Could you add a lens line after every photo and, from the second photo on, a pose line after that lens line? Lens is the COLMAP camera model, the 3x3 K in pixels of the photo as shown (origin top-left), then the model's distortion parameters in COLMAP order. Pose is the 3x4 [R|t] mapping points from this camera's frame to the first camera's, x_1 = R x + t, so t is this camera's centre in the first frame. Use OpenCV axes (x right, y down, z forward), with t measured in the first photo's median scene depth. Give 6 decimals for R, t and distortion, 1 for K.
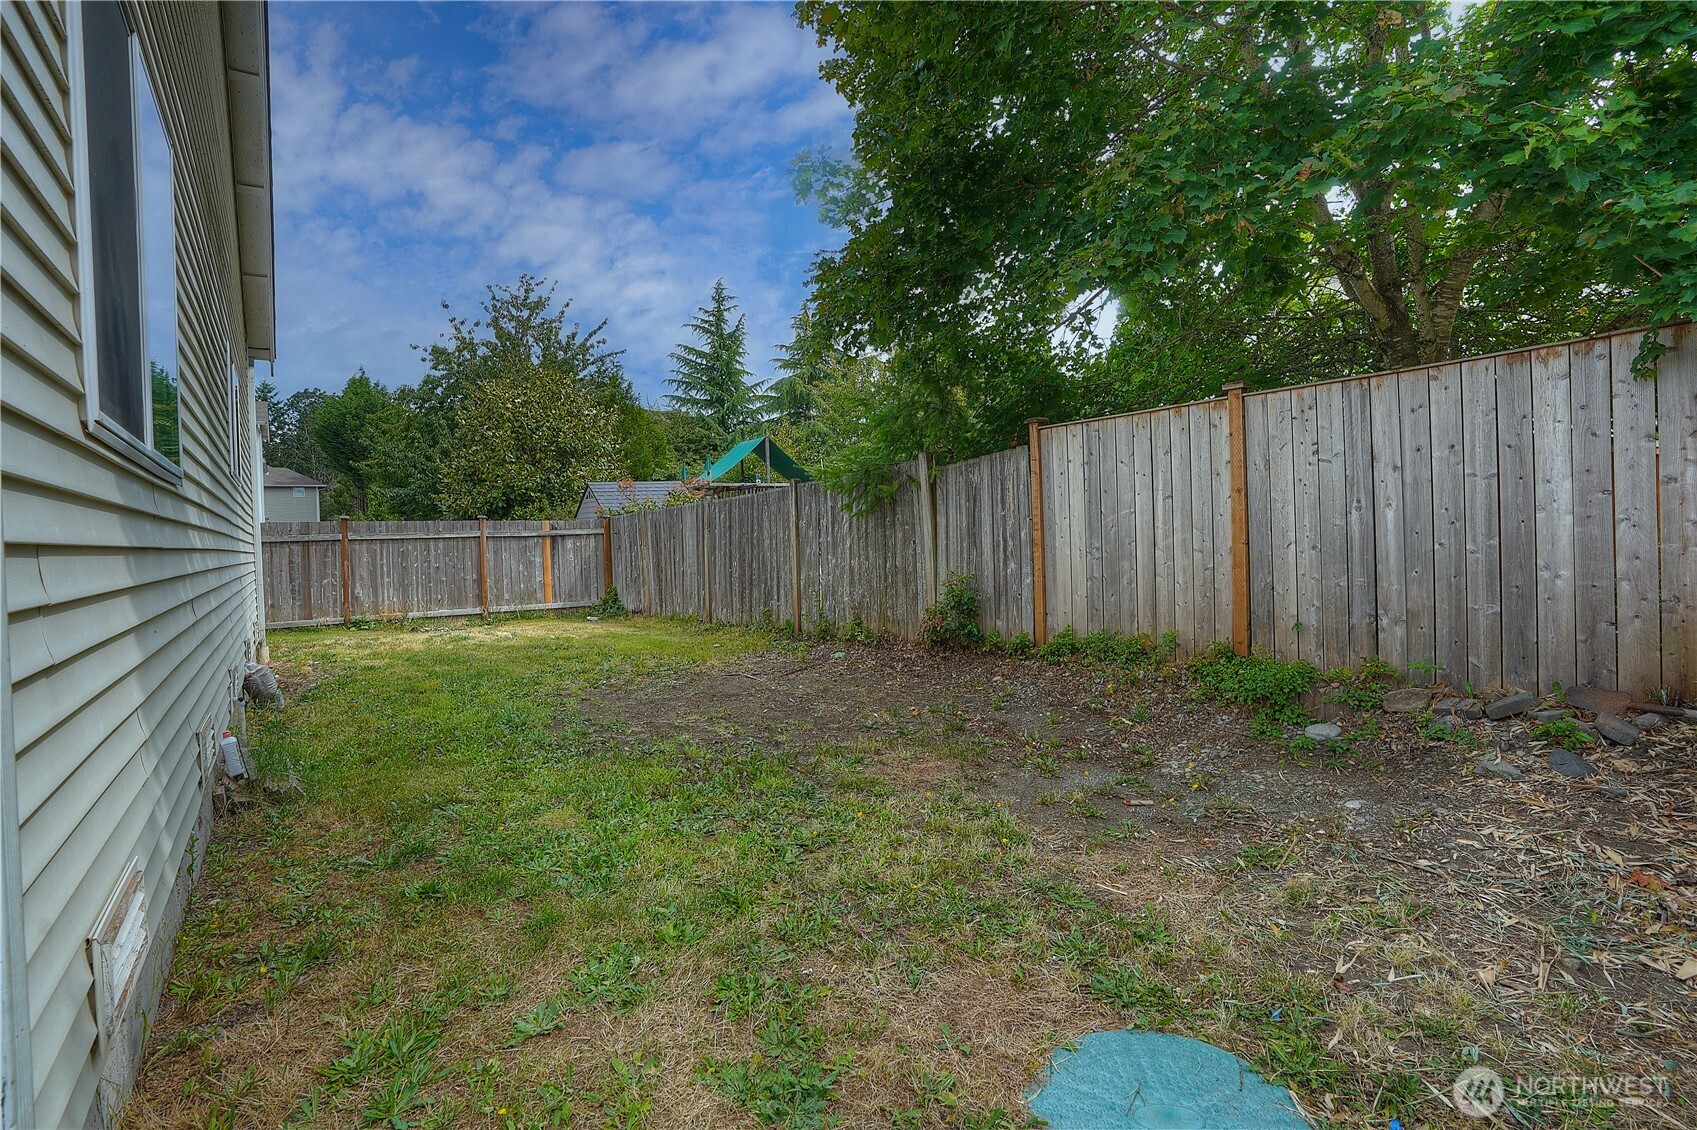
lens RADIAL K [[790.0, 0, 839.7], [0, 790.0, 550.1], [0, 0, 1]] dist [-0.076011, 0.033898]
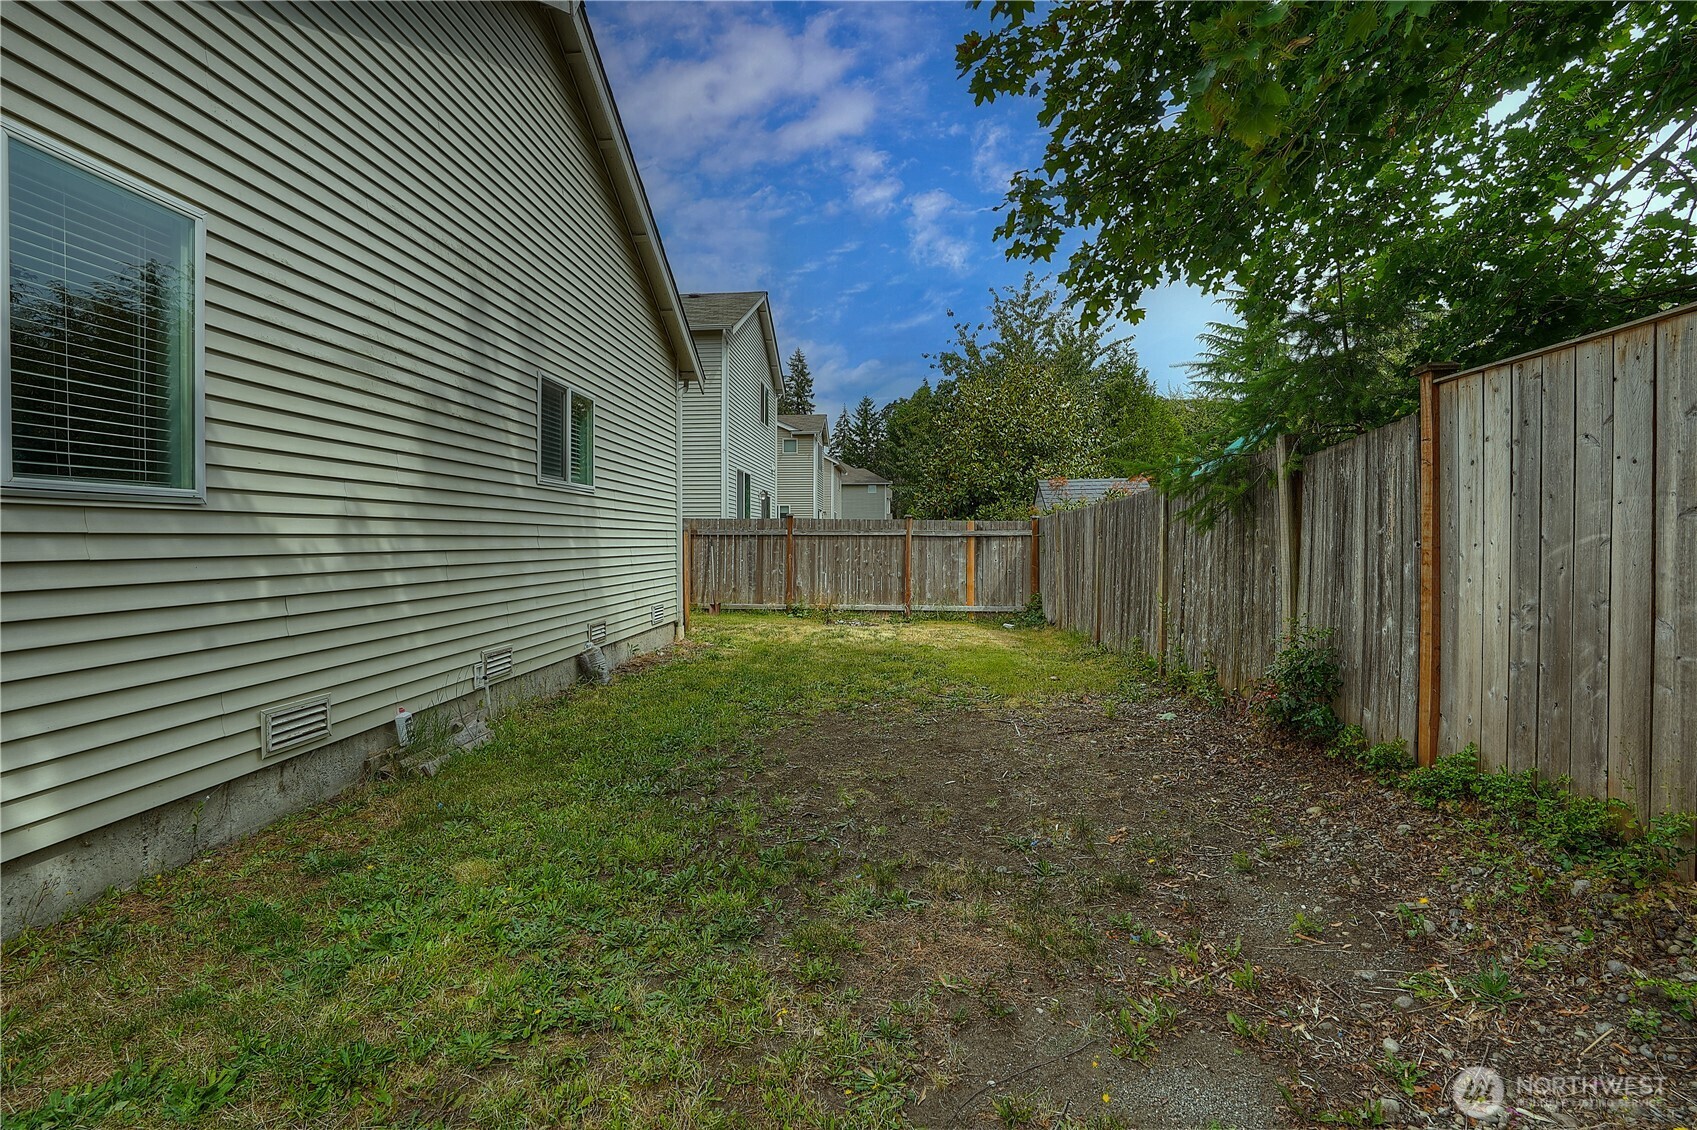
lens RADIAL K [[790.0, 0, 839.7], [0, 790.0, 550.1], [0, 0, 1]] dist [-0.076011, 0.033898]
pose [[0.766475, 0.040674, -0.640984, 0.154343], [-0.036822, 0.999134, 0.019370, -0.016939], [0.641217, 0.008756, 0.767309, 0.172020]]
